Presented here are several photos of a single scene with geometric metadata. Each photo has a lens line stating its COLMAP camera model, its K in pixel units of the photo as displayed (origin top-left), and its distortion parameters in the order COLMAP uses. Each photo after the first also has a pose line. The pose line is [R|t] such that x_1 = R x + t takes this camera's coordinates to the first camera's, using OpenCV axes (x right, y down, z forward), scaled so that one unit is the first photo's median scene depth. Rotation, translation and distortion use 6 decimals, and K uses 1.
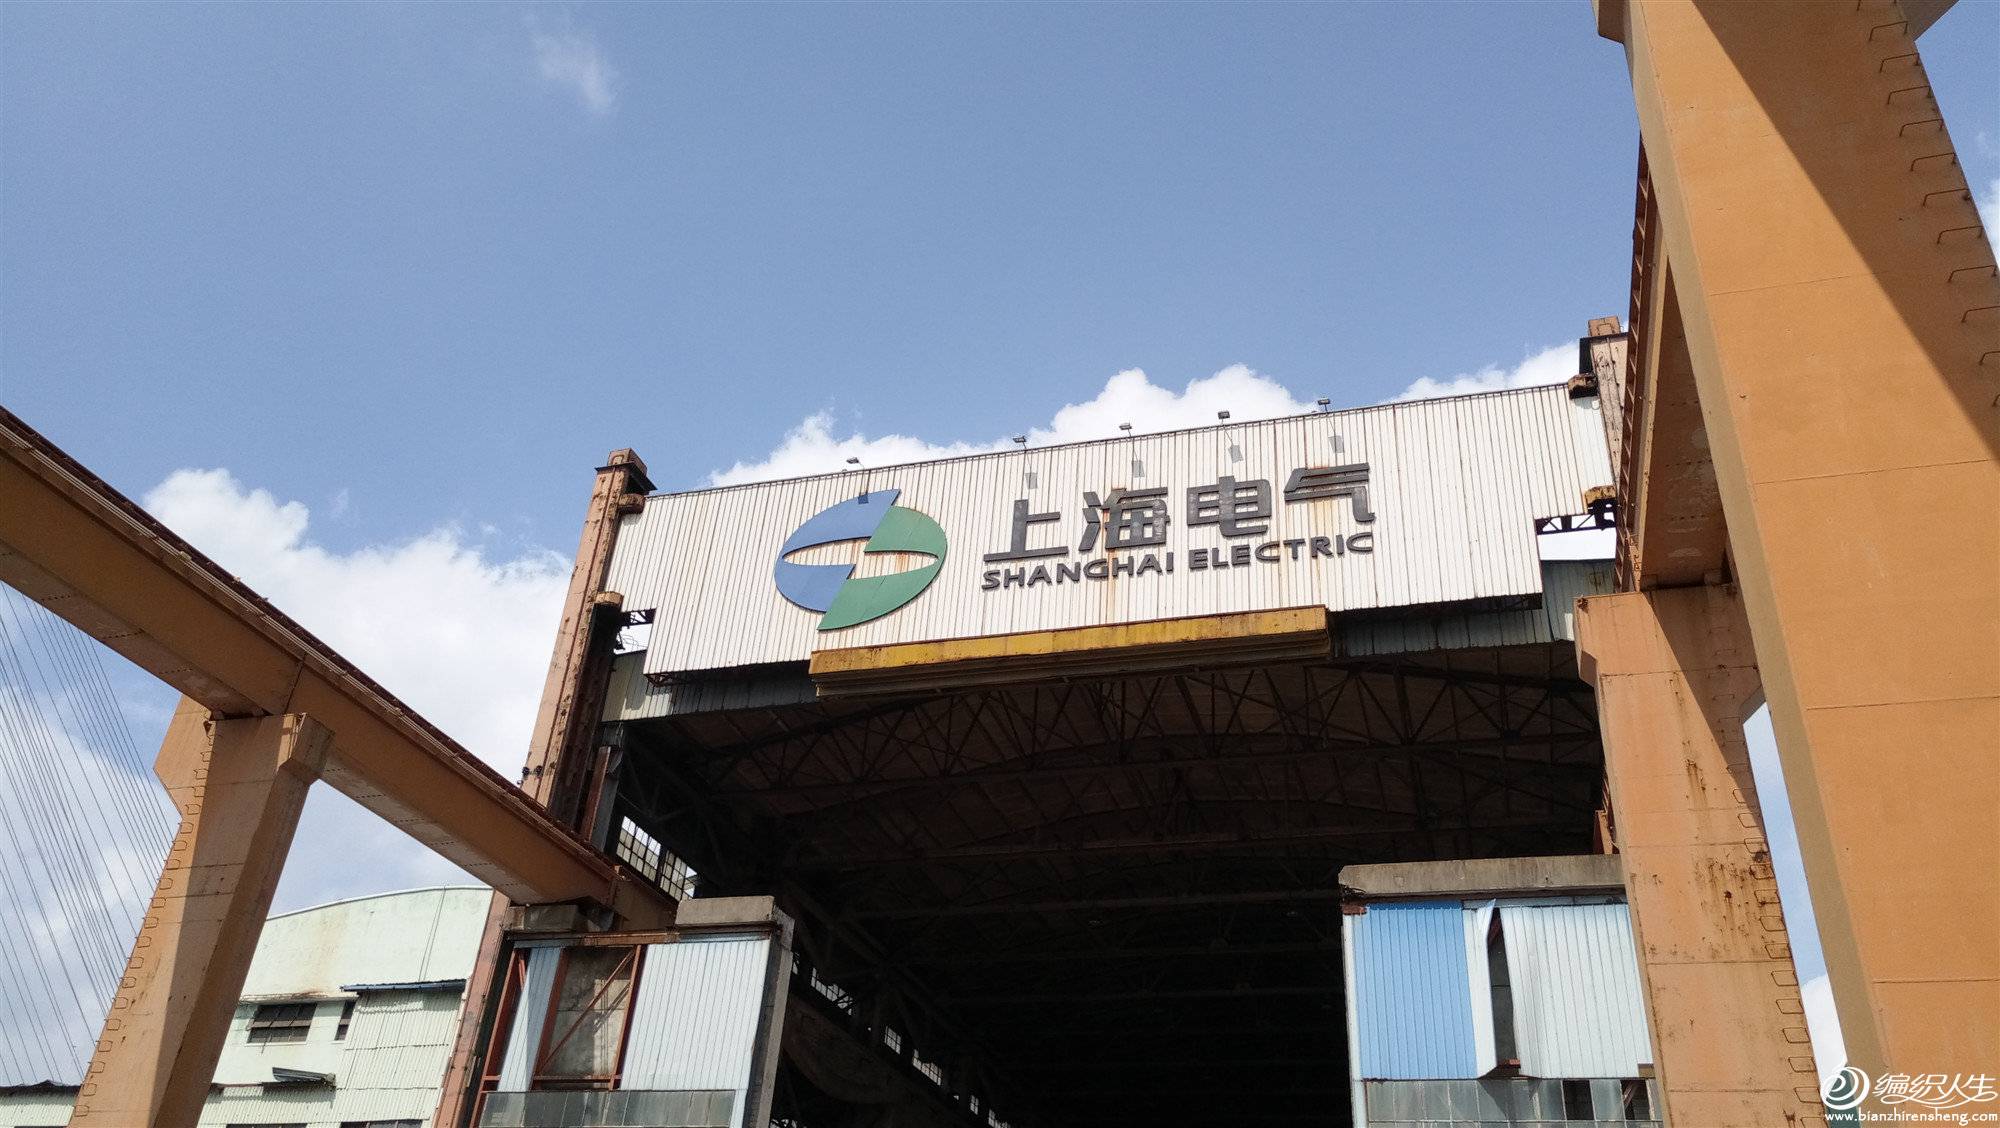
lens RADIAL K [[1530.6, 0, 1000.0], [0, 1530.6, 564.0], [0, 0, 1]] dist [0.041269, -0.002482]
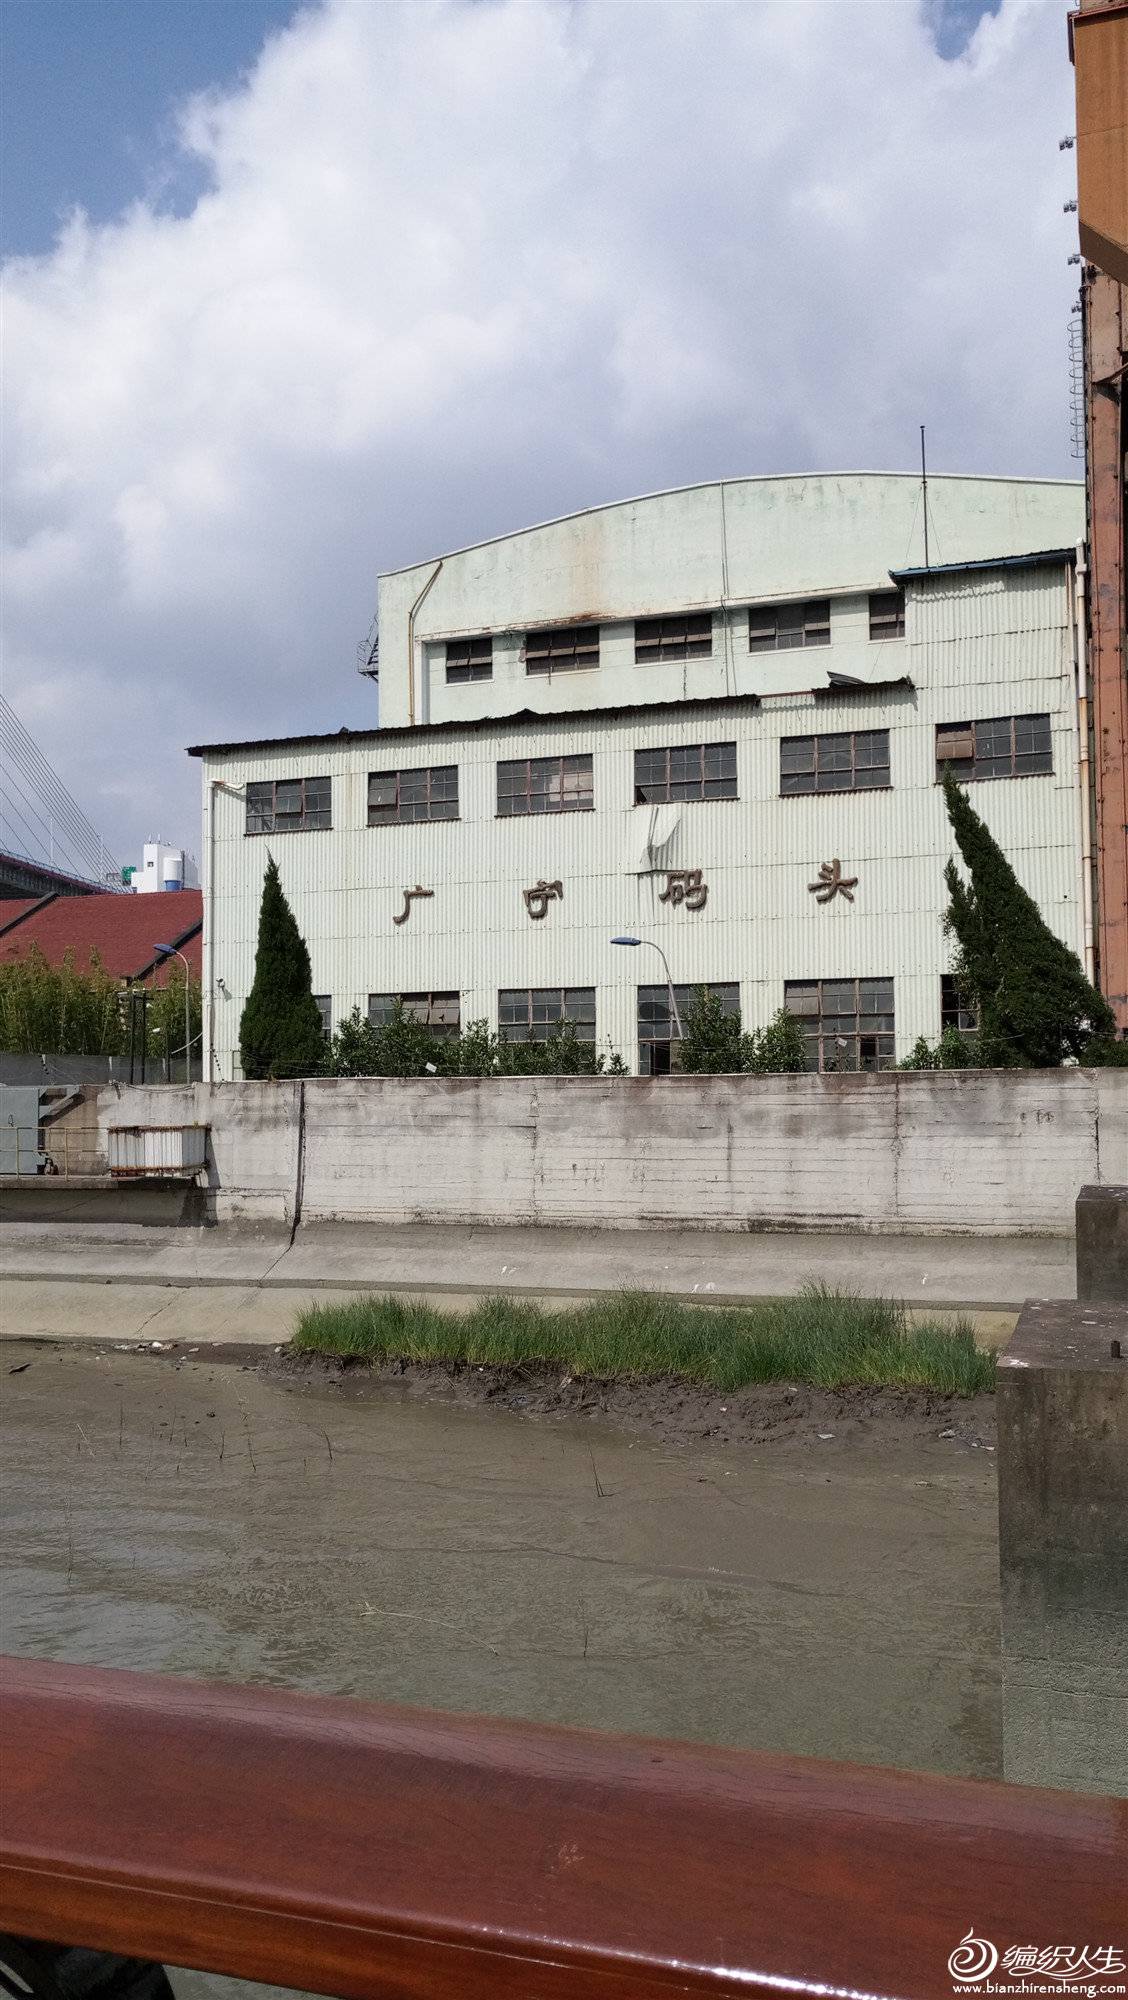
lens RADIAL K [[1530.6, 0, 564.0], [0, 1530.6, 1000.0], [0, 0, 1]] dist [0.041269, -0.002482]
pose [[0.996495, -0.078775, -0.028159, -0.600226], [0.082602, 0.873254, 0.480212, 0.060171], [-0.013239, -0.480855, 0.876700, 0.160169]]
